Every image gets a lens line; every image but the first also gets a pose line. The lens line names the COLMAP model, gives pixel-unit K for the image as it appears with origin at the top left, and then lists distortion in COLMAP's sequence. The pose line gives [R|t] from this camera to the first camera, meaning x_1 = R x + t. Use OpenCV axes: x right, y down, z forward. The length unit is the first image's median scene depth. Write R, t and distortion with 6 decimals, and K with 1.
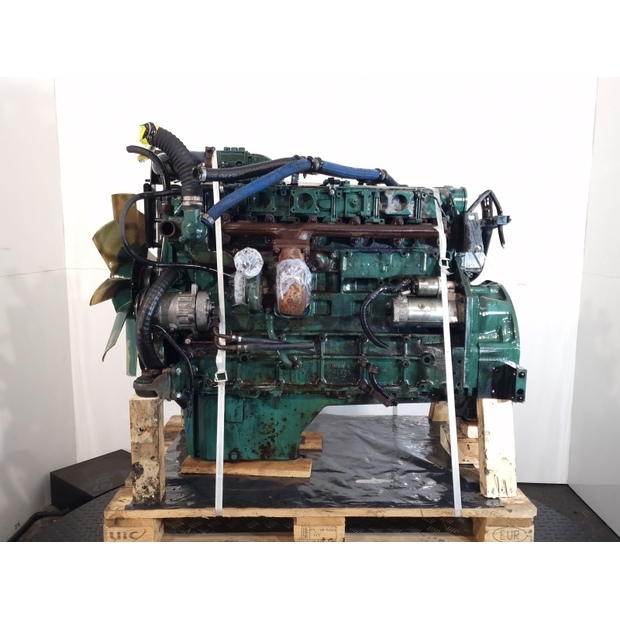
lens RADIAL K [[520.3, 0, 310.0], [0, 520.3, 310.0], [0, 0, 1]] dist [0.005795, 0.002162]
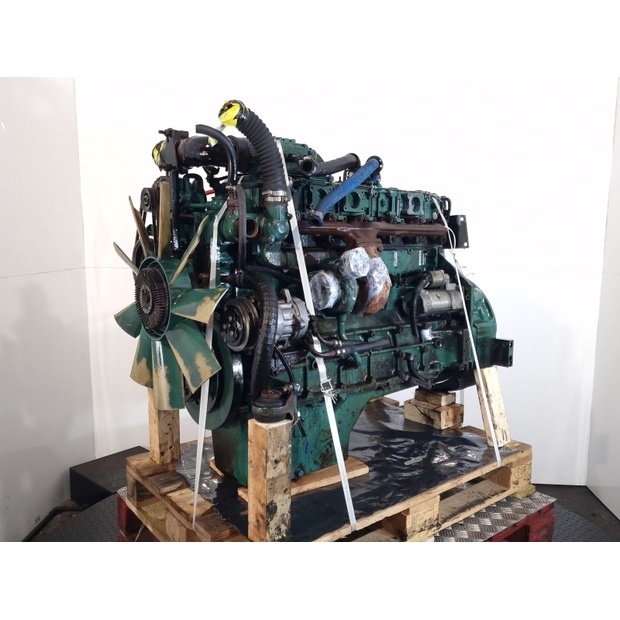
lens RADIAL K [[557.6, 0, 310.0], [0, 557.6, 310.0], [0, 0, 1]] dist [0.084246, -0.002823]
pose [[0.787322, -0.086219, 0.610483, -0.779054], [0.078021, 0.996146, 0.040065, -0.050733], [-0.611585, 0.016086, 0.791015, 0.210407]]
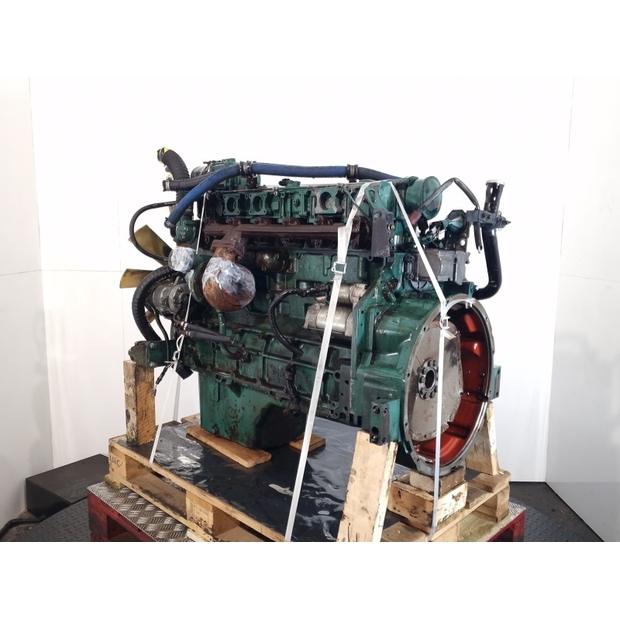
lens RADIAL K [[520.3, 0, 310.0], [0, 520.3, 310.0], [0, 0, 1]] dist [0.005795, 0.002162]
pose [[0.728868, 0.092637, -0.678358, 0.824233], [-0.096960, 0.994784, 0.031670, -0.041087], [0.677754, 0.042690, 0.734049, 0.325418]]
